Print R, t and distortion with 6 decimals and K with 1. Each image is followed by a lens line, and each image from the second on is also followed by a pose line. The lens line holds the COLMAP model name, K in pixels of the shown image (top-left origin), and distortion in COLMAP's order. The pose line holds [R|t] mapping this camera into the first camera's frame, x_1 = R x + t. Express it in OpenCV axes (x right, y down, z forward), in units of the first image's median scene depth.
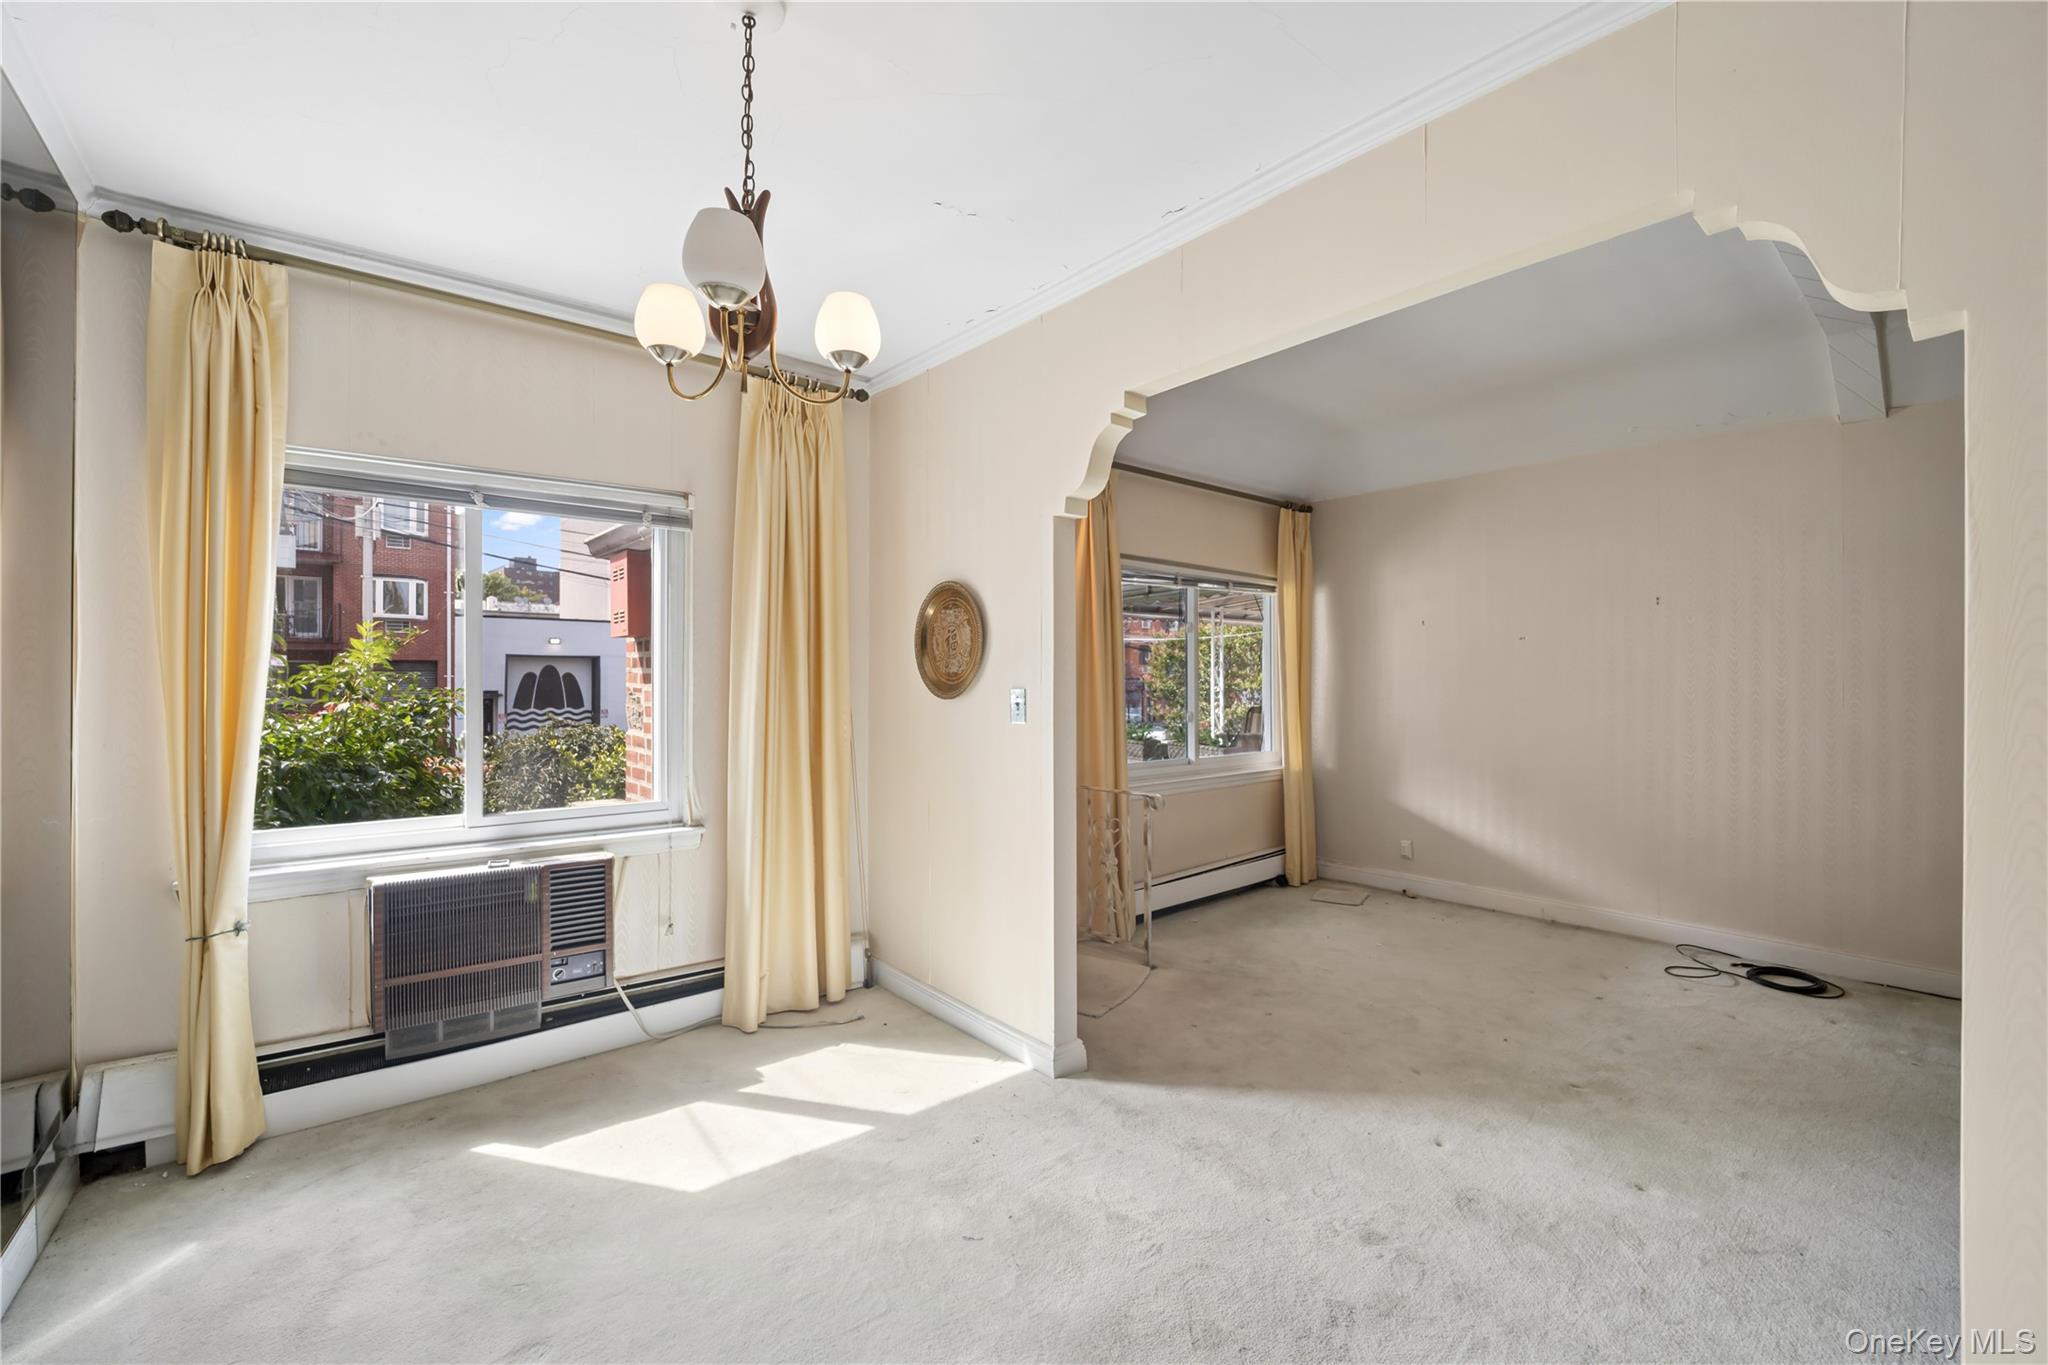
lens RADIAL K [[832.0, 0, 1035.9], [0, 832.0, 680.0], [0, 0, 1]] dist [-0.016156, 0.000061]
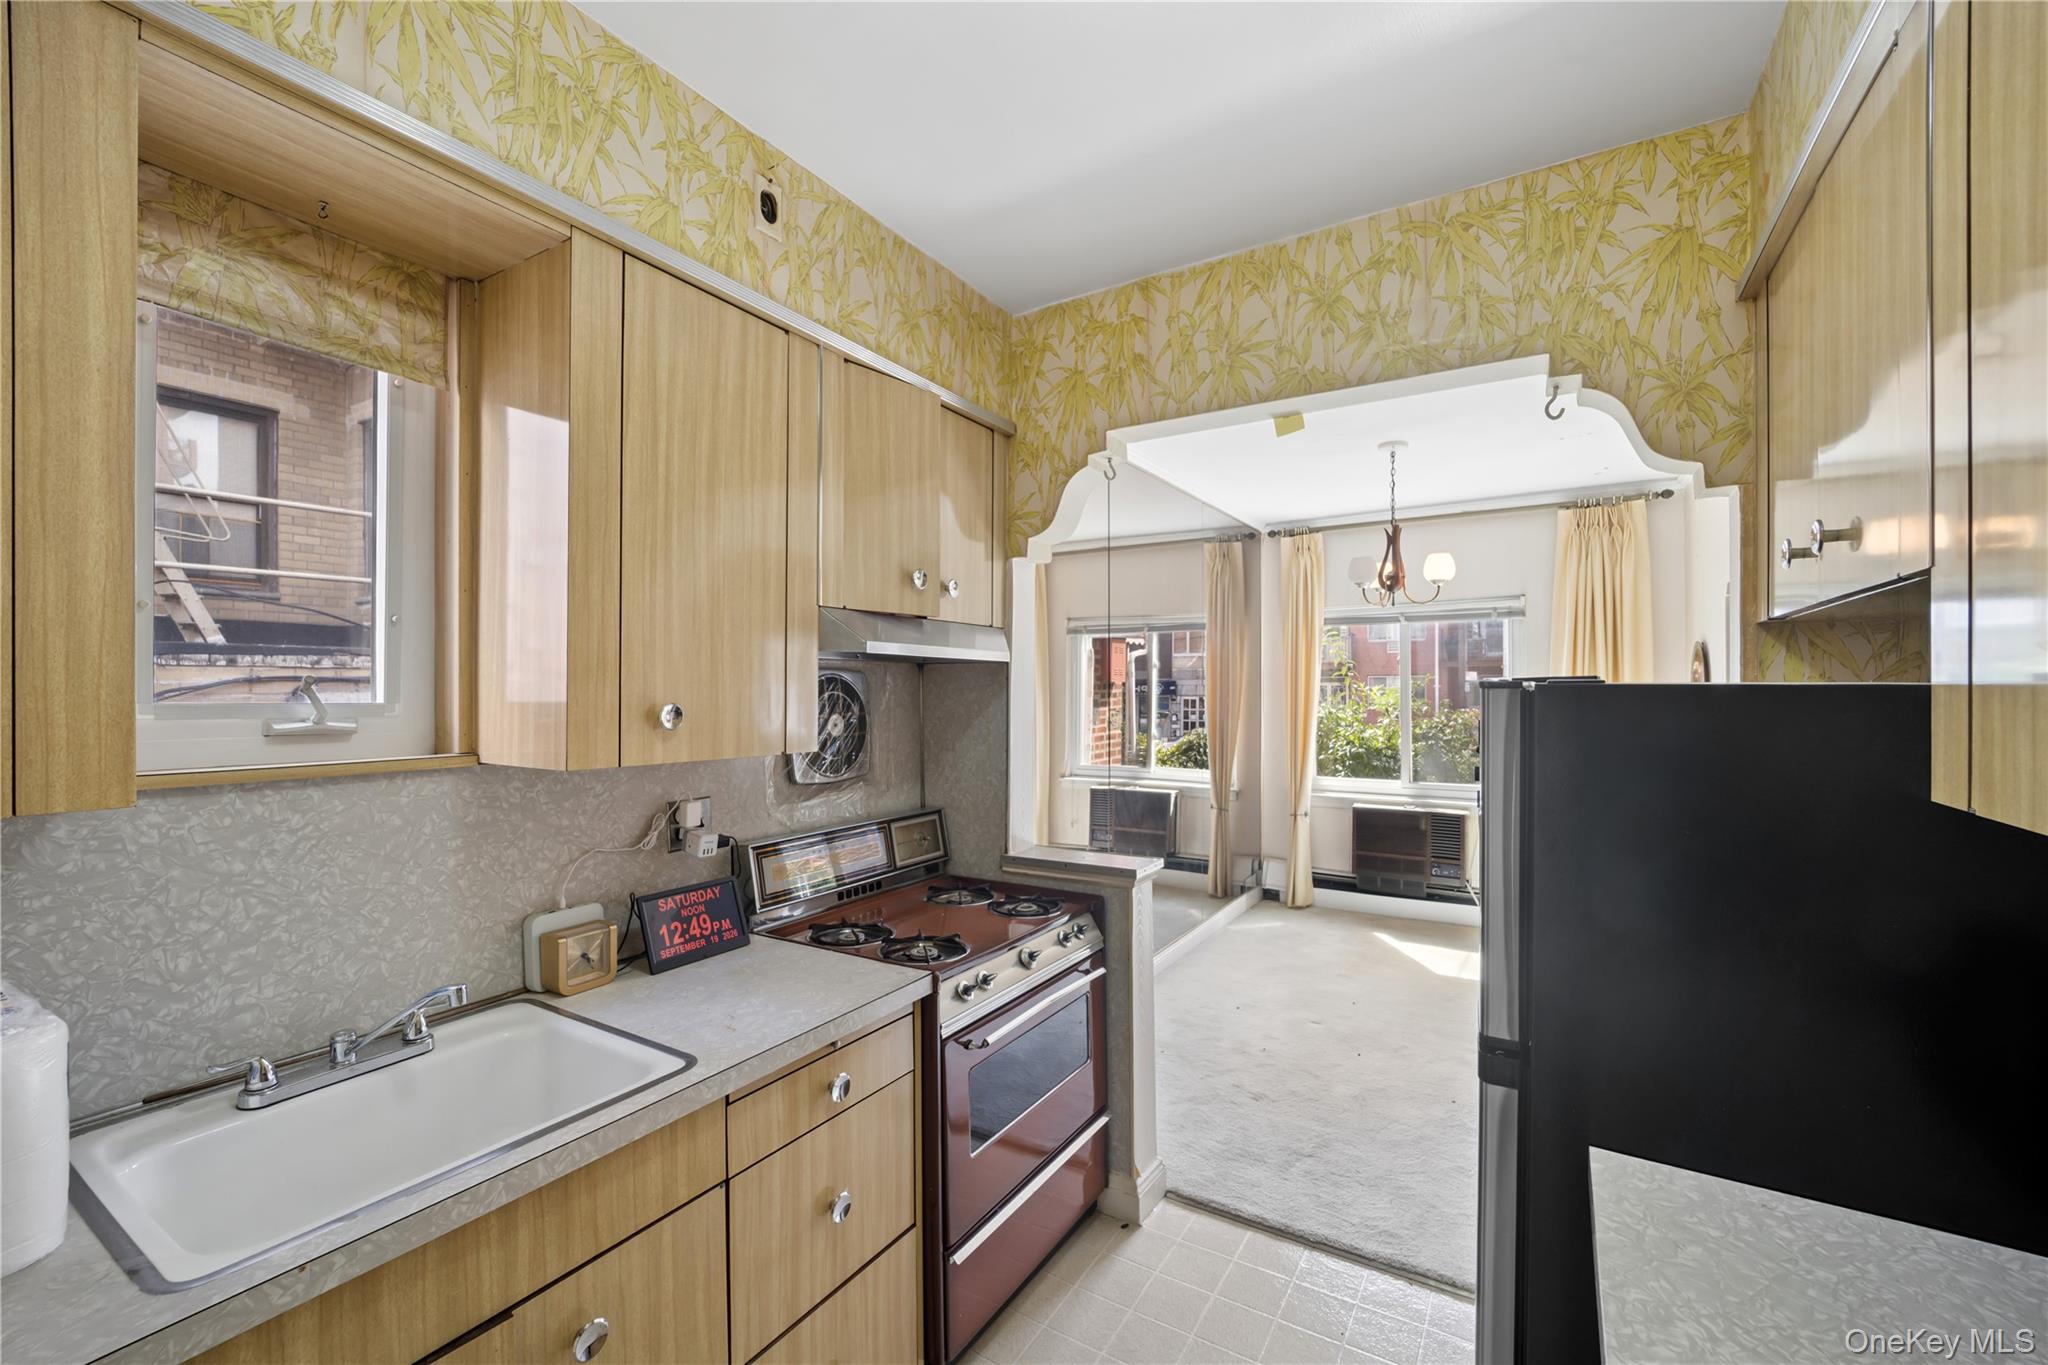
lens RADIAL K [[832.0, 0, 1035.9], [0, 832.0, 680.0], [0, 0, 1]] dist [-0.016156, 0.000061]
pose [[0.321443, -0.018300, -0.946752, 0.882263], [-0.000335, 0.999811, -0.019439, -0.036393], [0.946929, 0.006565, 0.321376, -0.439787]]
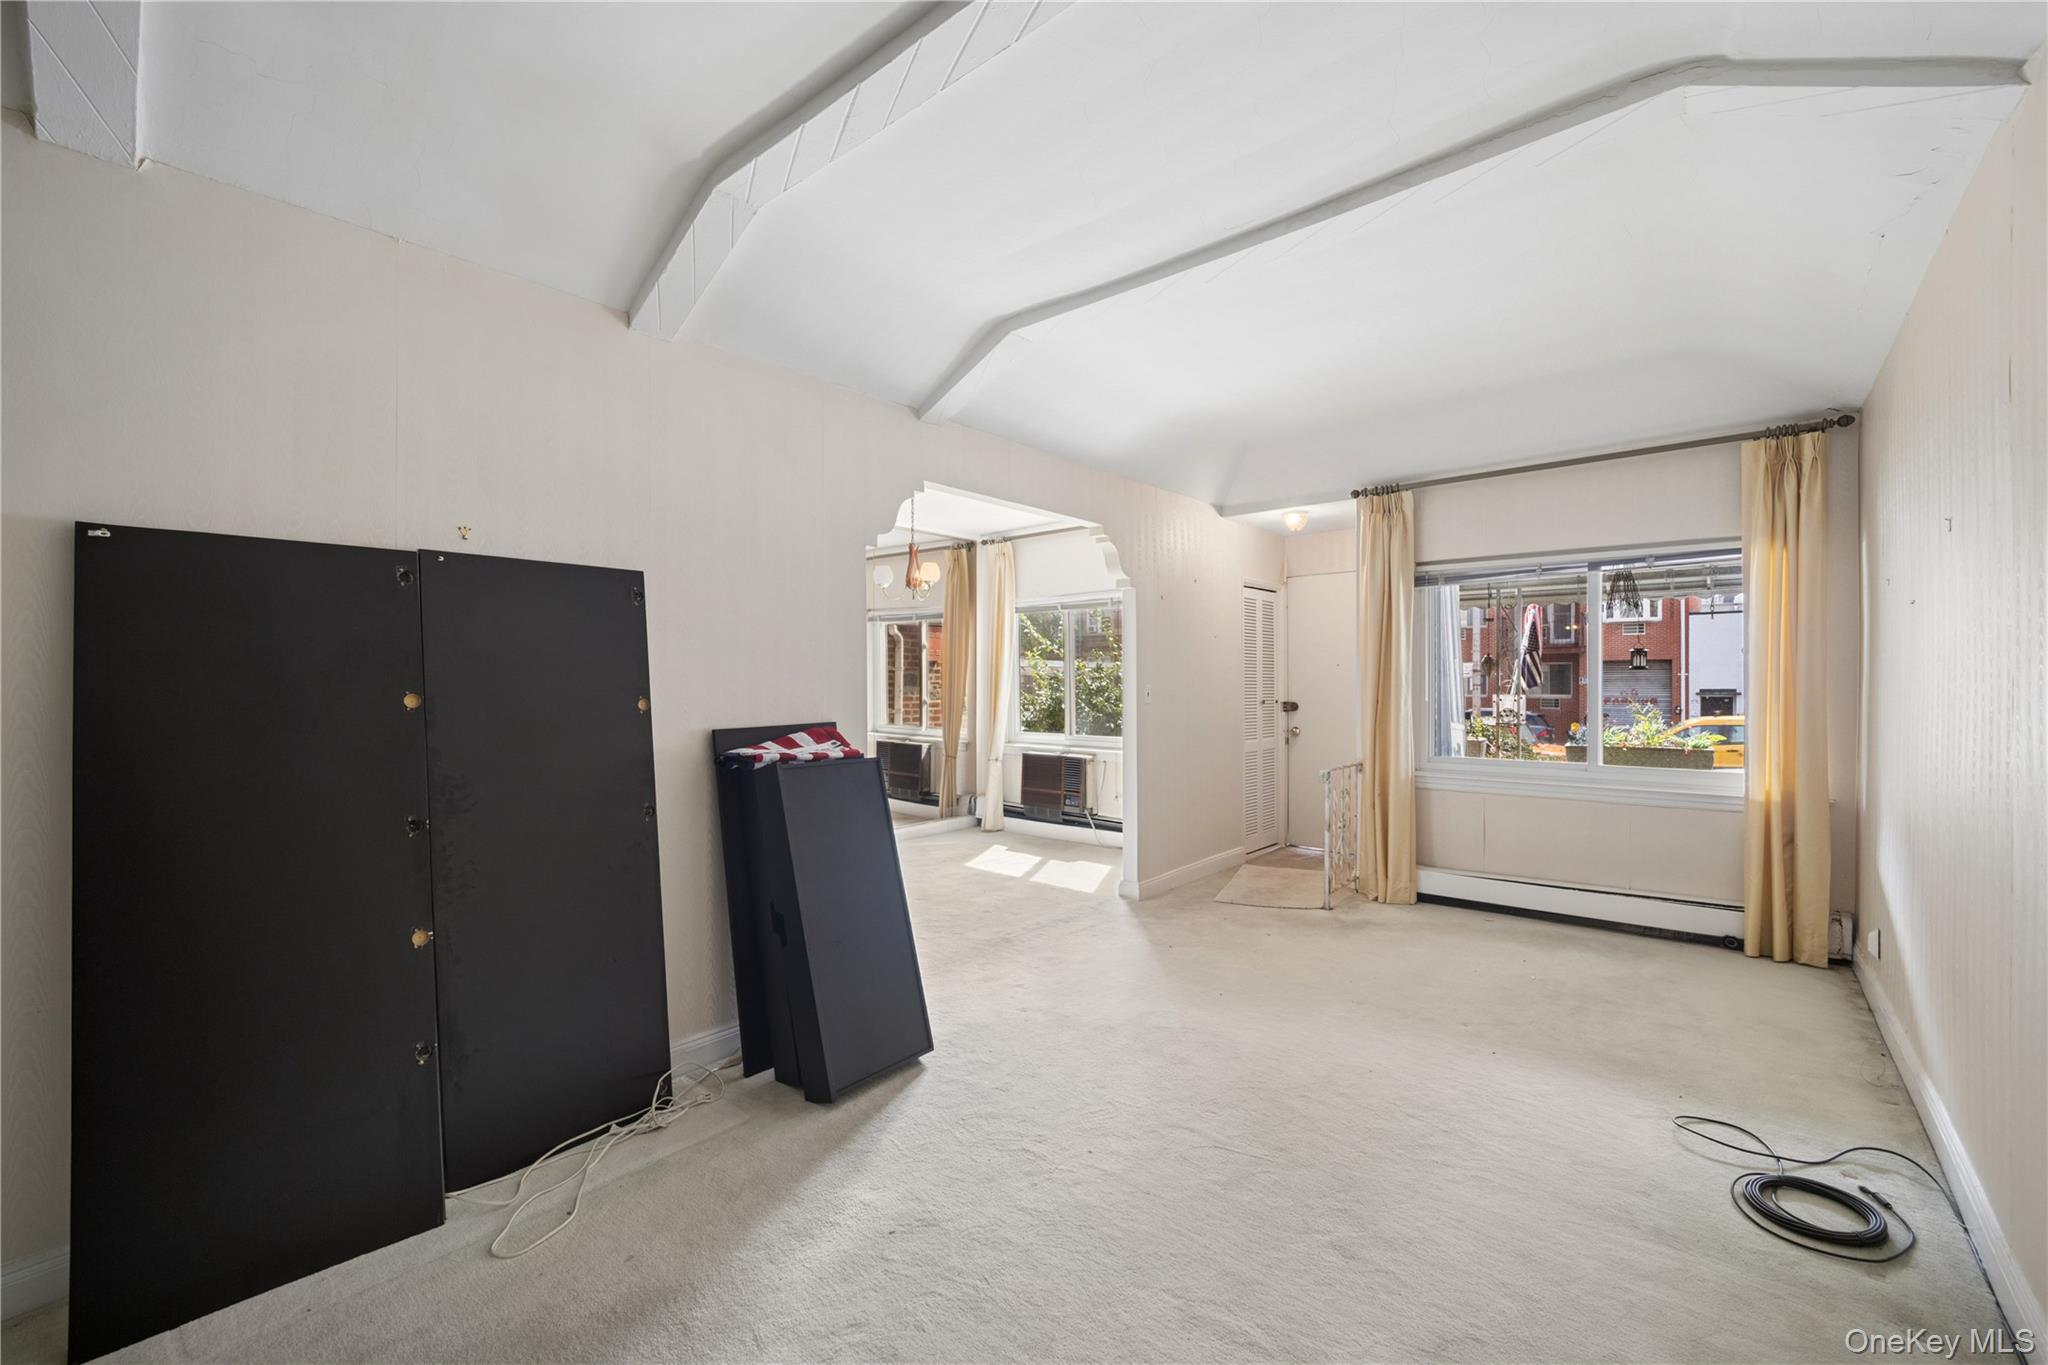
lens RADIAL K [[832.0, 0, 1035.9], [0, 832.0, 680.0], [0, 0, 1]] dist [-0.016156, 0.000061]
pose [[0.172438, -0.002469, -0.985017, 1.759360], [0.004423, 0.999989, -0.001732, 0.003562], [0.985010, -0.004058, 0.172447, 0.484617]]
